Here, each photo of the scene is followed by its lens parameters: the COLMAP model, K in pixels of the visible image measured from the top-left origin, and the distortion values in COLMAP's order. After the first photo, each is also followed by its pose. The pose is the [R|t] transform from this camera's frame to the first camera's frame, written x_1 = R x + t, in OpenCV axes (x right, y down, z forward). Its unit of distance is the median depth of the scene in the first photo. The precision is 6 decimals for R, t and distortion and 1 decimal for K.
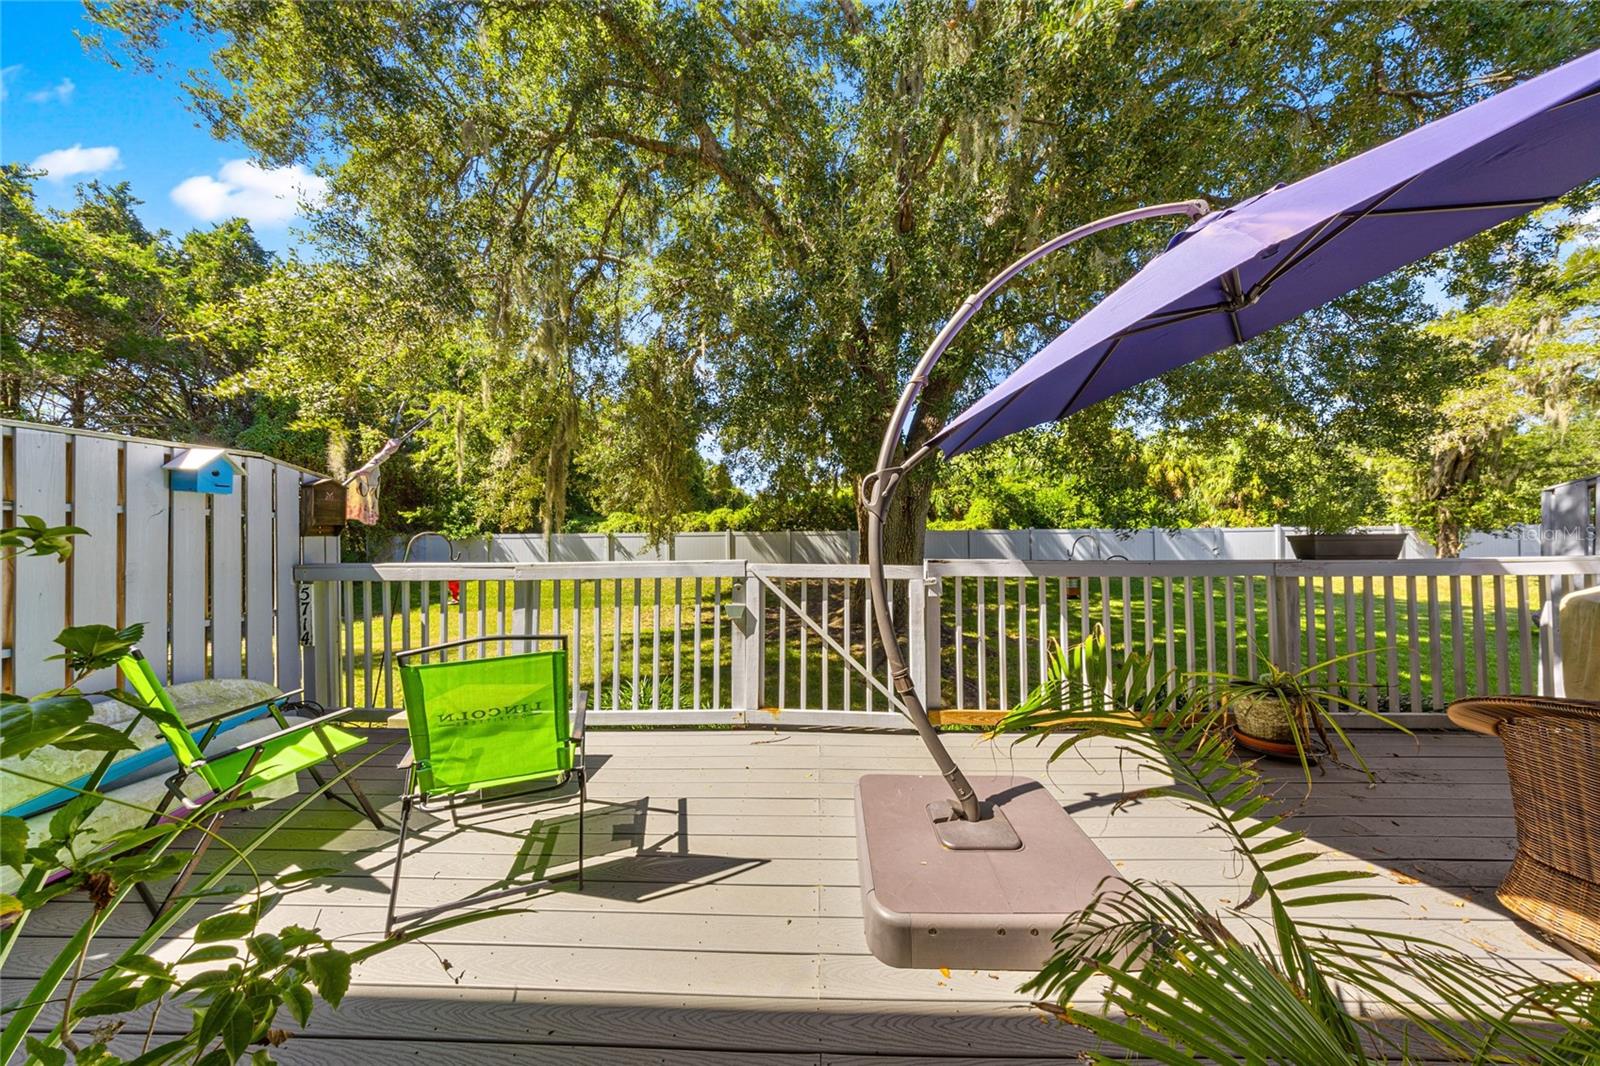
lens RADIAL K [[468.4, 0, 804.7], [0, 468.4, 533.7], [0, 0, 1]] dist [-0.007755, 0.000028]
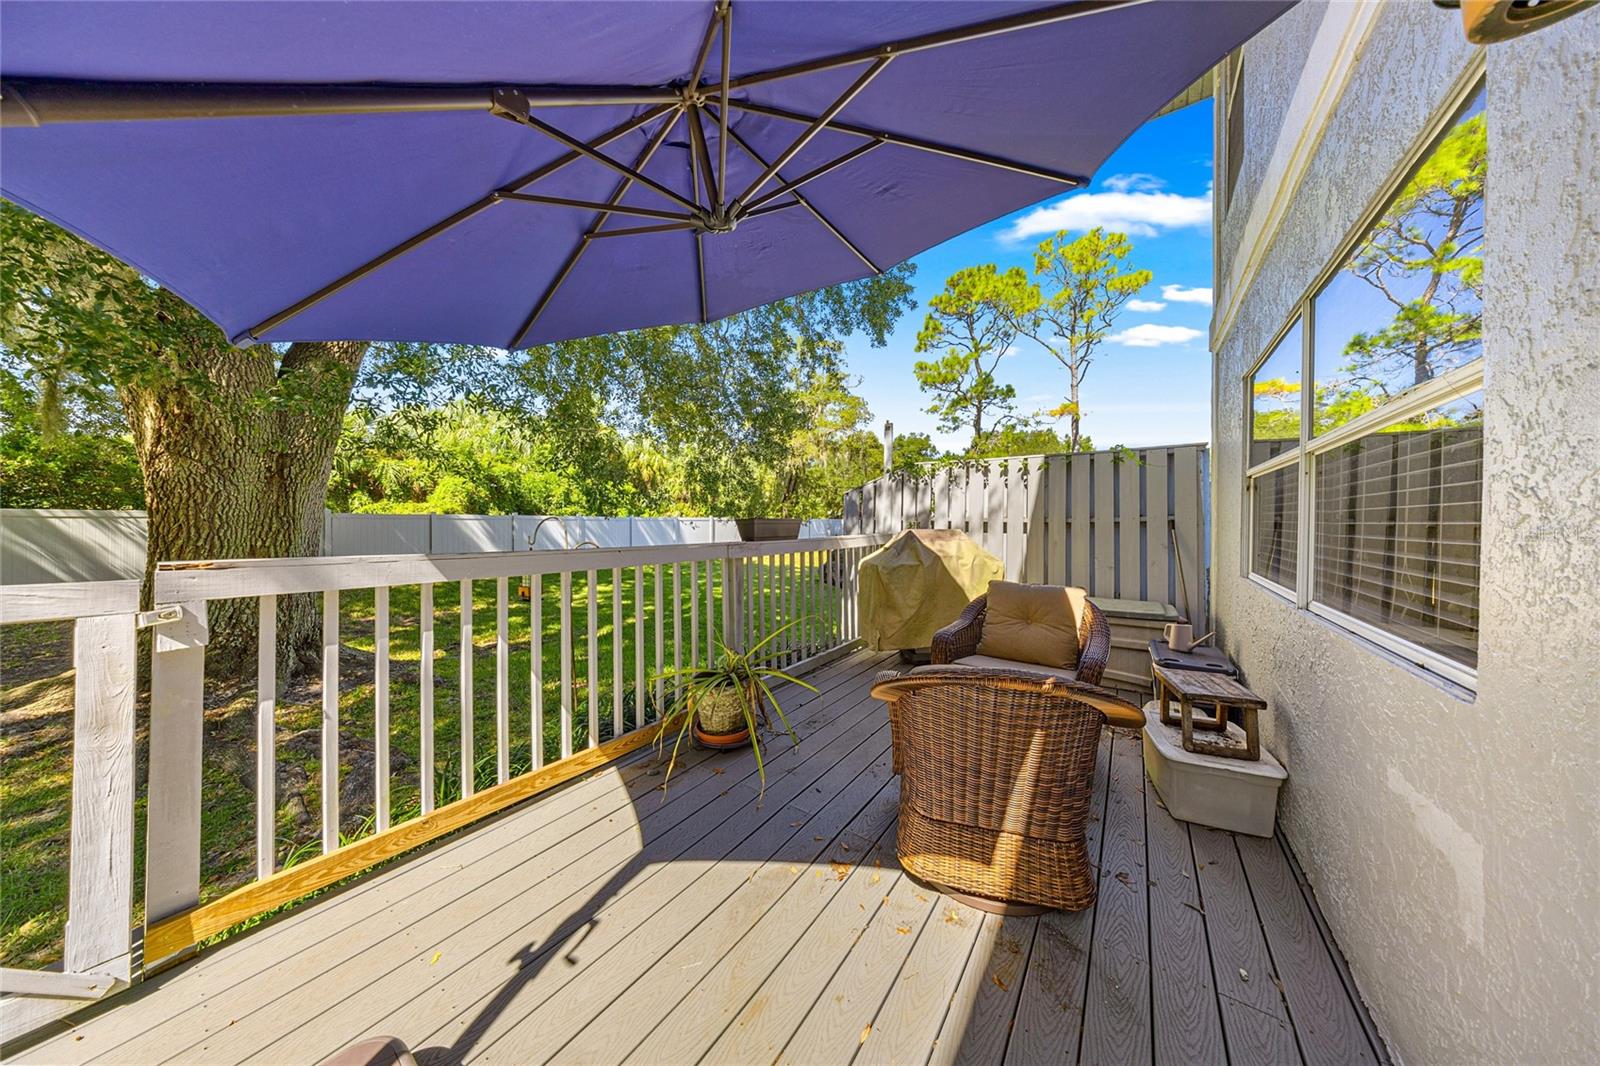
lens RADIAL K [[466.8, 0, 800.4], [0, 466.8, 522.6], [0, 0, 1]] dist [-0.010304, -0.000050]
pose [[0.549287, 0.008404, 0.835592, 0.108451], [-0.009575, 0.999947, -0.003763, 0.007878], [-0.835579, -0.005934, 0.549338, 0.134400]]
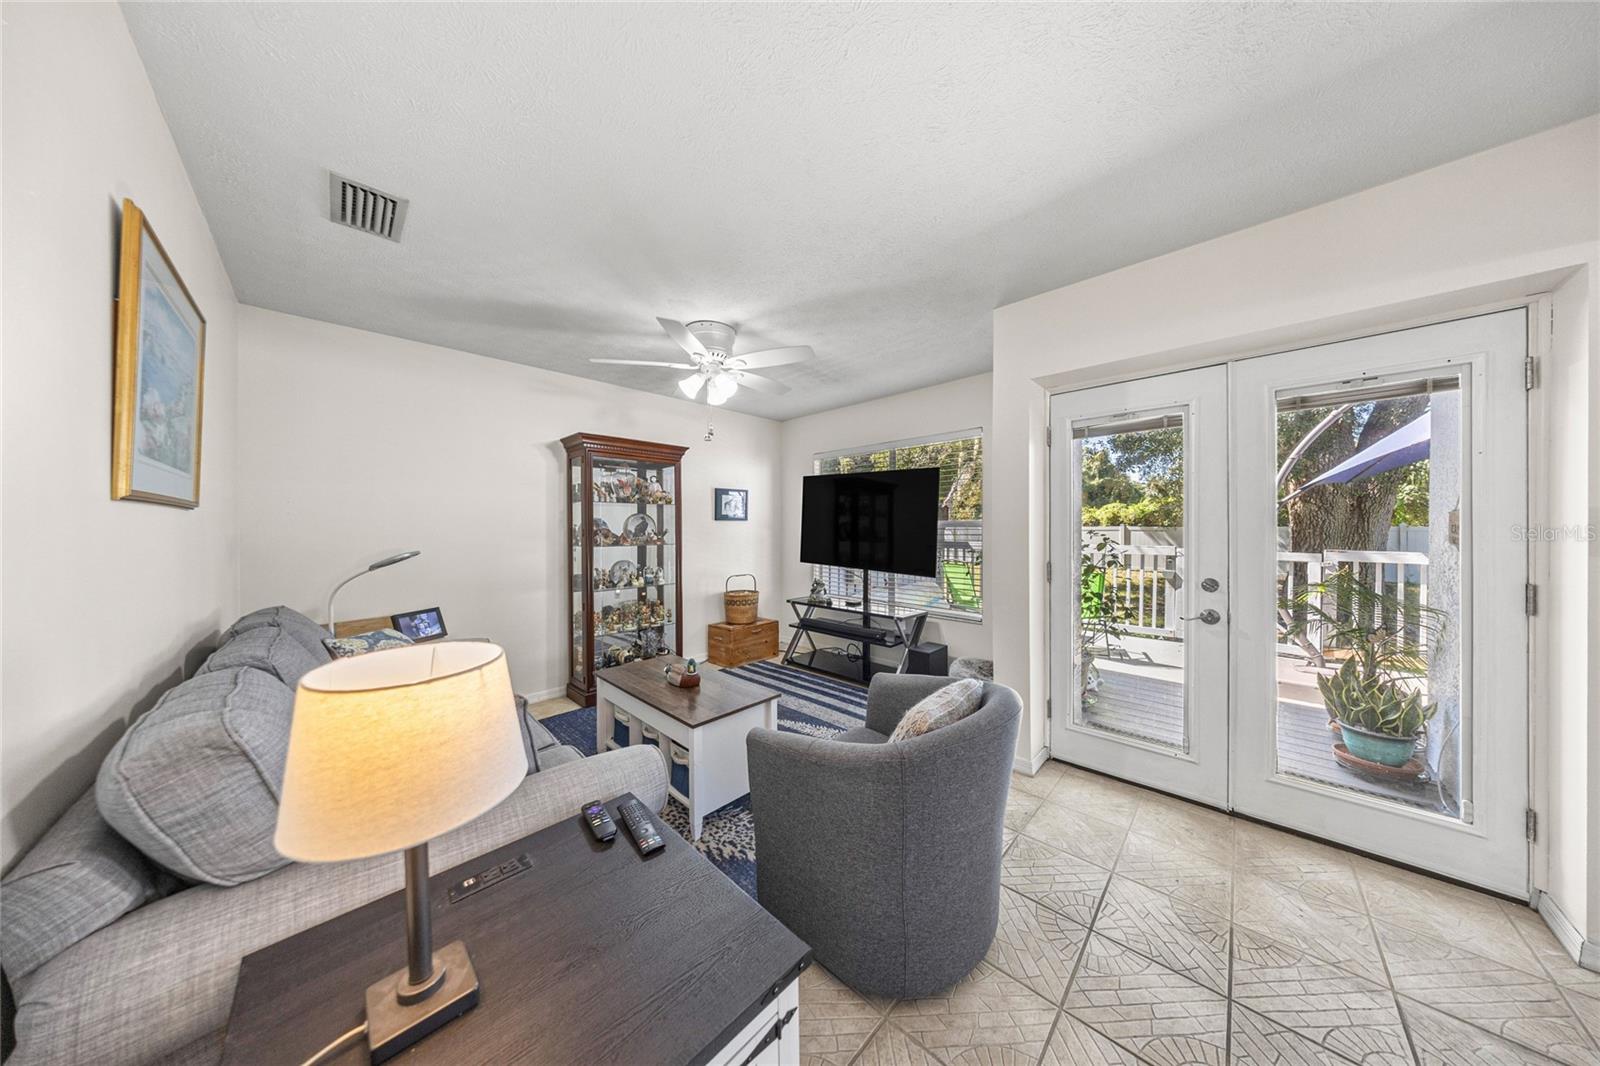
lens RADIAL K [[460.7, 0, 816.0], [0, 460.7, 530.6], [0, 0, 1]] dist [-0.000416, -0.000029]
pose [[0.749340, 0.006945, -0.662149, 0.004498], [-0.001599, 0.999961, 0.008679, -0.008322], [0.662184, -0.005444, 0.749322, -0.576636]]
